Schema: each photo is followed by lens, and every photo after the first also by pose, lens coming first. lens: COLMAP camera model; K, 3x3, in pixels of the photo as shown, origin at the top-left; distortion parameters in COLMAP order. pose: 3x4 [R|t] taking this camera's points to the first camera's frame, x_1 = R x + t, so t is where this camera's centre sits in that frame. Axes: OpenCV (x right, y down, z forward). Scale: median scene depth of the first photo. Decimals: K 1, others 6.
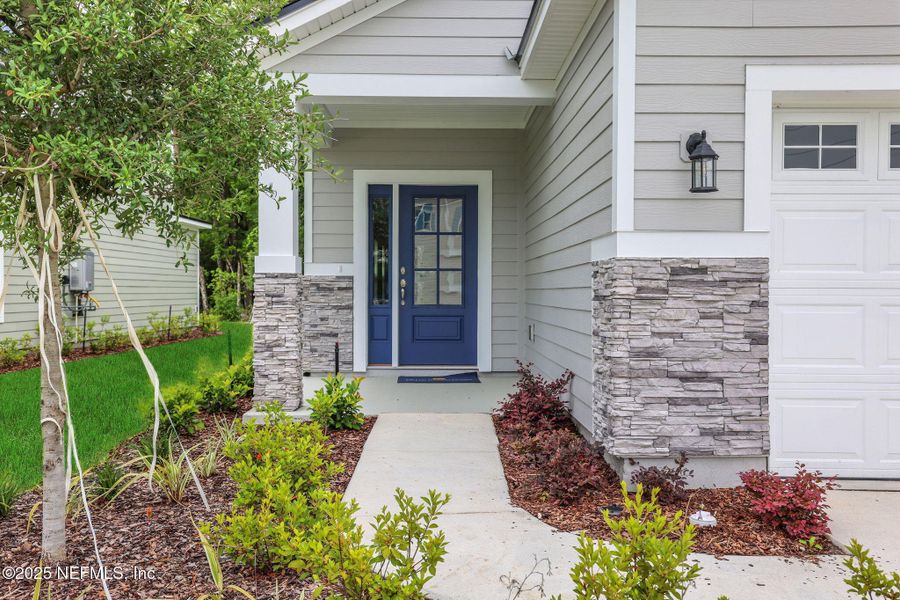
lens RADIAL K [[837.3, 0, 450.0], [0, 837.3, 300.0], [0, 0, 1]] dist [0.006168, 0.001845]
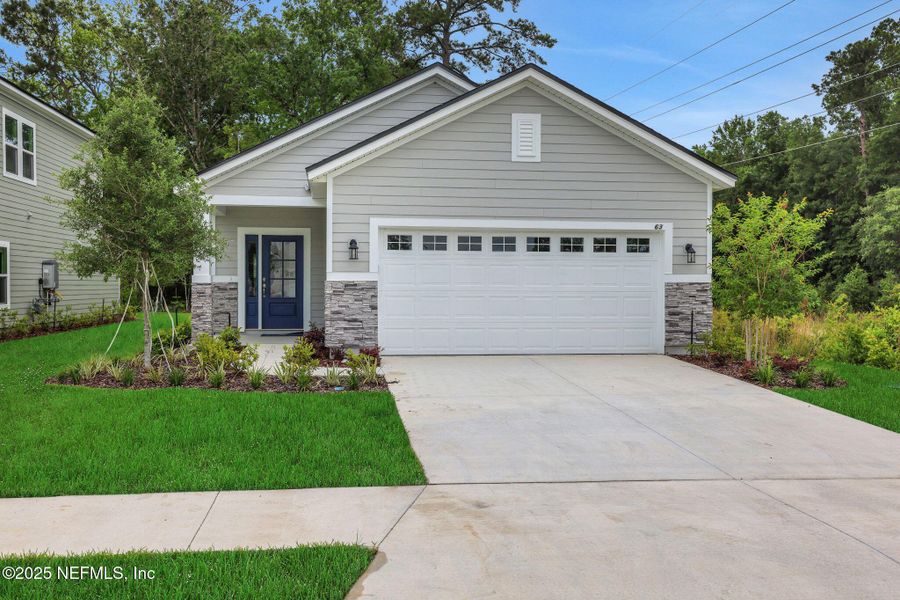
lens RADIAL K [[837.3, 0, 450.0], [0, 837.3, 300.0], [0, 0, 1]] dist [0.006168, 0.001845]
pose [[0.991757, -0.003279, 0.128094, 0.164701], [0.002204, 0.999961, 0.008527, -0.004167], [-0.128117, -0.008174, 0.991725, -1.313930]]
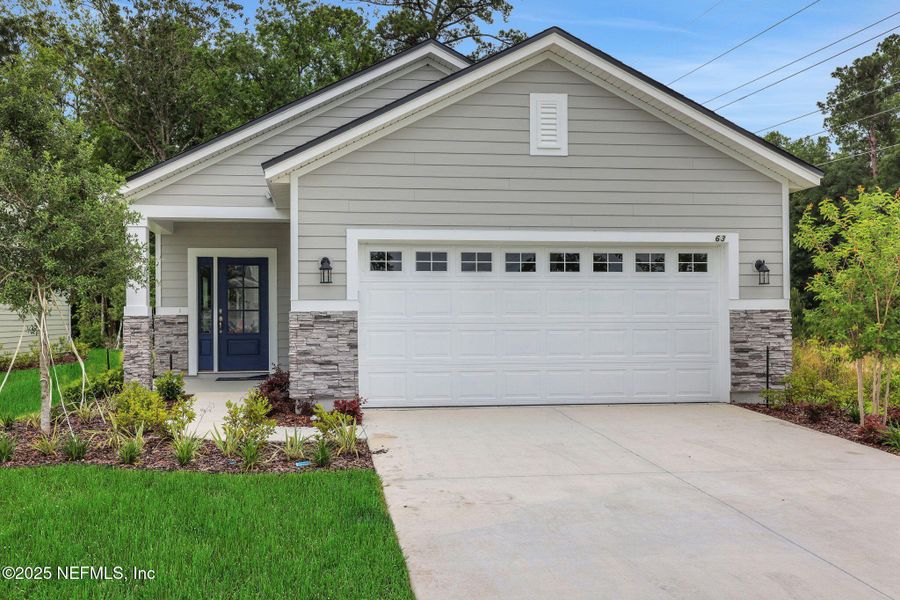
lens RADIAL K [[837.3, 0, 450.0], [0, 837.3, 300.0], [0, 0, 1]] dist [0.006168, 0.001845]
pose [[0.988862, -0.006458, 0.148693, 0.188242], [0.010959, 0.999506, -0.029467, -0.006376], [-0.148430, 0.030769, 0.988444, -0.867891]]
